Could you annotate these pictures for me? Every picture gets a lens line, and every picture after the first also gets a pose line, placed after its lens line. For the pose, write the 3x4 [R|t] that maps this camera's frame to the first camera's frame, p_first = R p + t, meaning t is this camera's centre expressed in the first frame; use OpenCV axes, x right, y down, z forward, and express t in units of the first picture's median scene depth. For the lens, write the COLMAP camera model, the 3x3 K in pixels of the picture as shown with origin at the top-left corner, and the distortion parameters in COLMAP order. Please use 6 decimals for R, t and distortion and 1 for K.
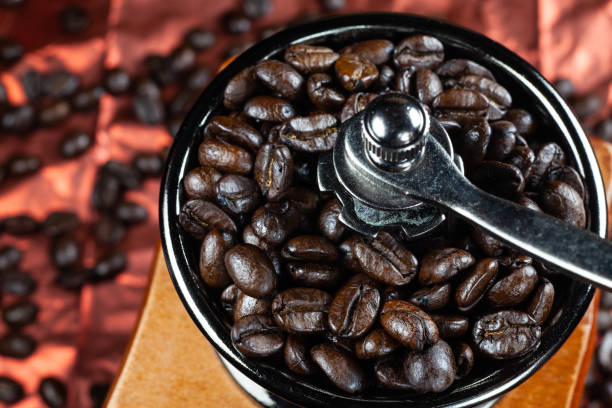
lens RADIAL K [[1308.4, 0, 304.3], [0, 1308.4, 200.2], [0, 0, 1]] dist [-0.048169, 0.000000]
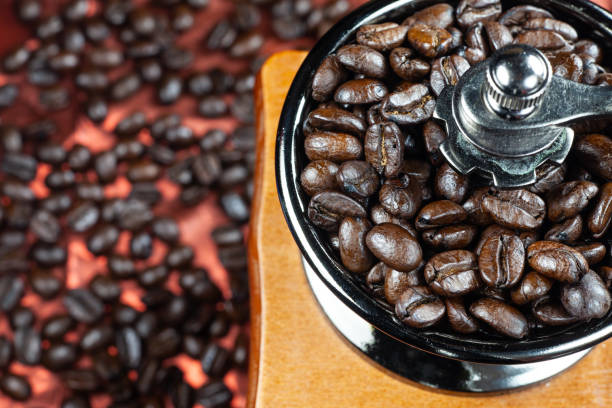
lens RADIAL K [[1308.4, 0, 307.6], [0, 1308.4, 203.5], [0, 0, 1]] dist [-0.048169, 0.000000]
pose [[0.966891, -0.228512, 0.113591, -0.209517], [0.227537, 0.973529, 0.021650, -0.016799], [-0.115532, 0.004913, 0.993292, -0.012387]]
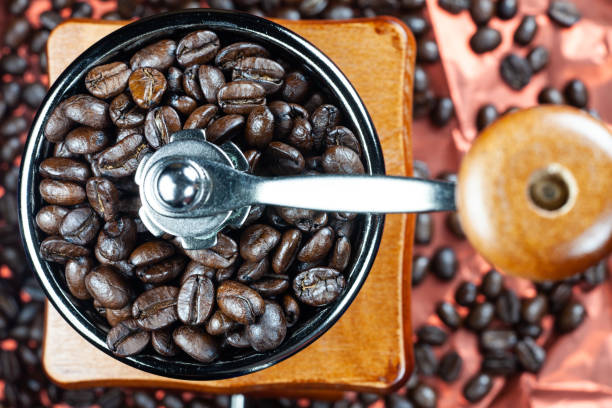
lens RADIAL K [[1308.4, 0, 304.5], [0, 1308.4, 199.9], [0, 0, 1]] dist [-0.048169, 0.000000]
pose [[0.965470, -0.253847, -0.058566, 0.226064], [0.257249, 0.893472, 0.368146, -0.417234], [-0.041126, -0.370500, 0.927922, -0.125313]]
